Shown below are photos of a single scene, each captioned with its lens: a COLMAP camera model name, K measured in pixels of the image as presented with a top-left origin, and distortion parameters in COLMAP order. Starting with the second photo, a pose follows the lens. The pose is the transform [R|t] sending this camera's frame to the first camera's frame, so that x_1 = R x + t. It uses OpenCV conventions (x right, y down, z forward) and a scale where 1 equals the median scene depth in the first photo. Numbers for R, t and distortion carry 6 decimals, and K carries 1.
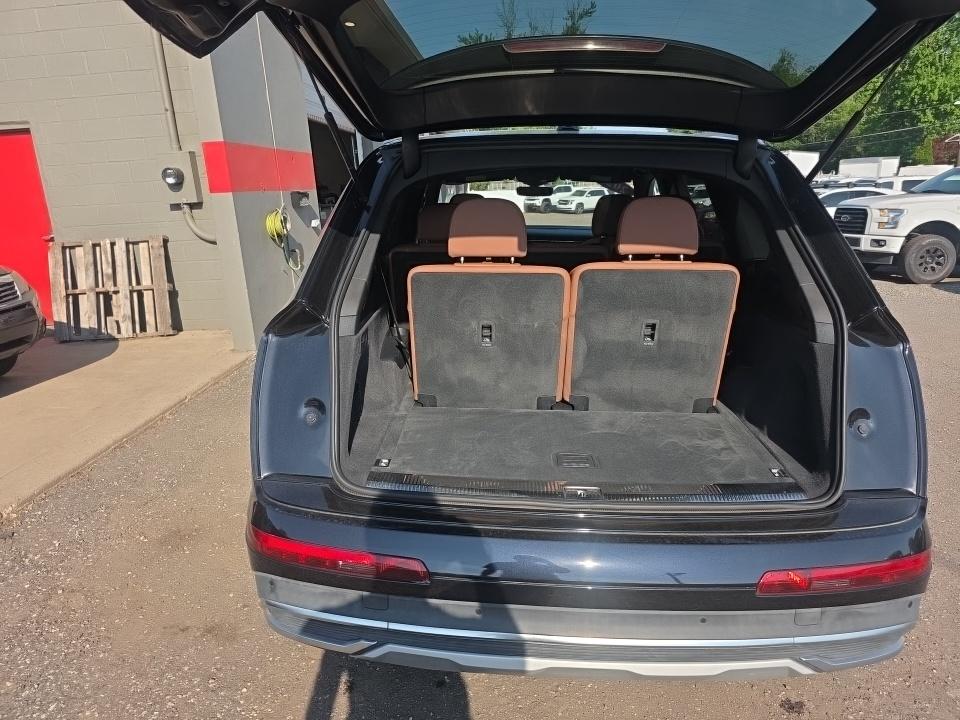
lens RADIAL K [[643.8, 0, 475.1], [0, 643.8, 362.5], [0, 0, 1]] dist [0.047802, -0.044261]
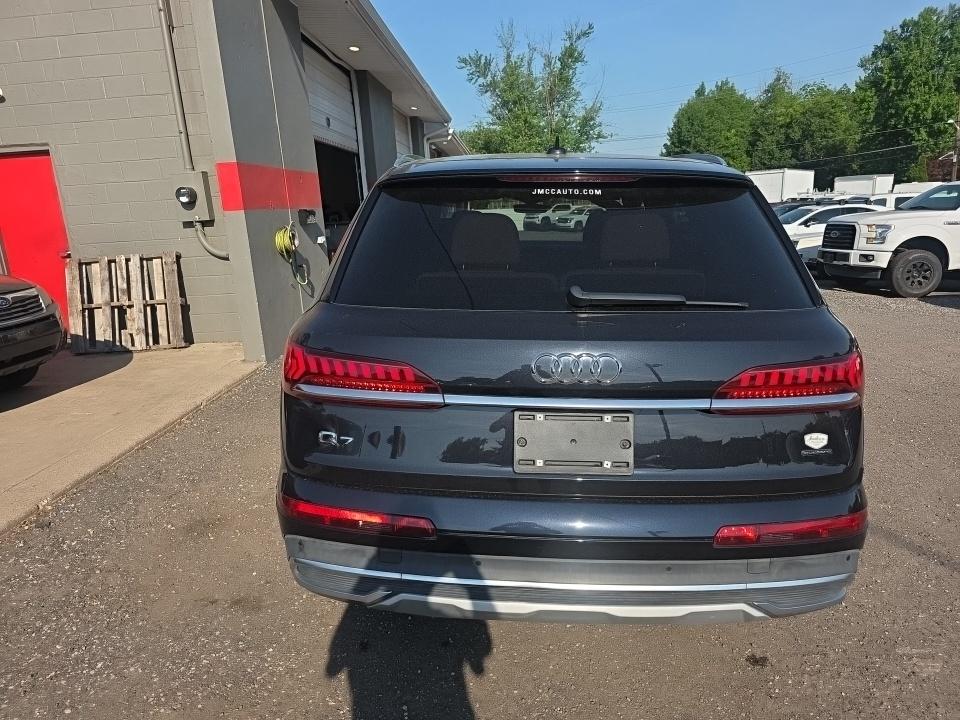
lens RADIAL K [[643.8, 0, 477.7], [0, 643.8, 369.9], [0, 0, 1]] dist [0.047802, -0.044261]
pose [[0.999989, -0.003525, 0.003030, 0.000399], [0.003573, 0.999870, -0.015713, 0.012152], [-0.002974, 0.015724, 0.999872, -0.040812]]
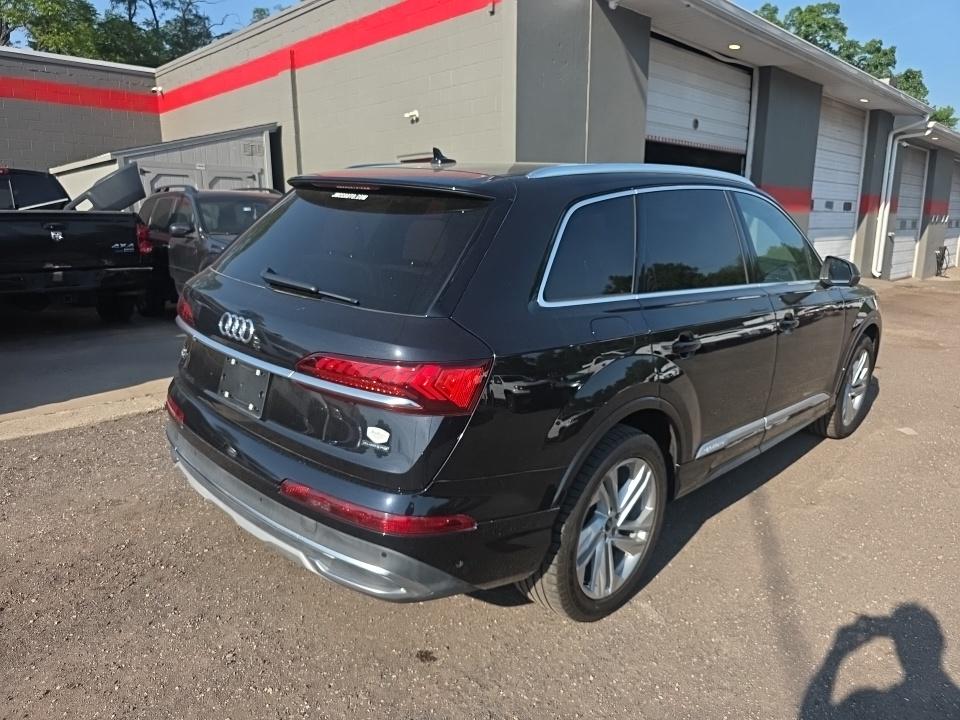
lens RADIAL K [[643.8, 0, 476.0], [0, 643.8, 364.3], [0, 0, 1]] dist [0.047802, -0.044261]
pose [[0.741220, 0.198182, -0.641340, 0.364152], [-0.214073, 0.975325, 0.053976, -0.018840], [0.636212, 0.097285, 0.765356, 0.037706]]
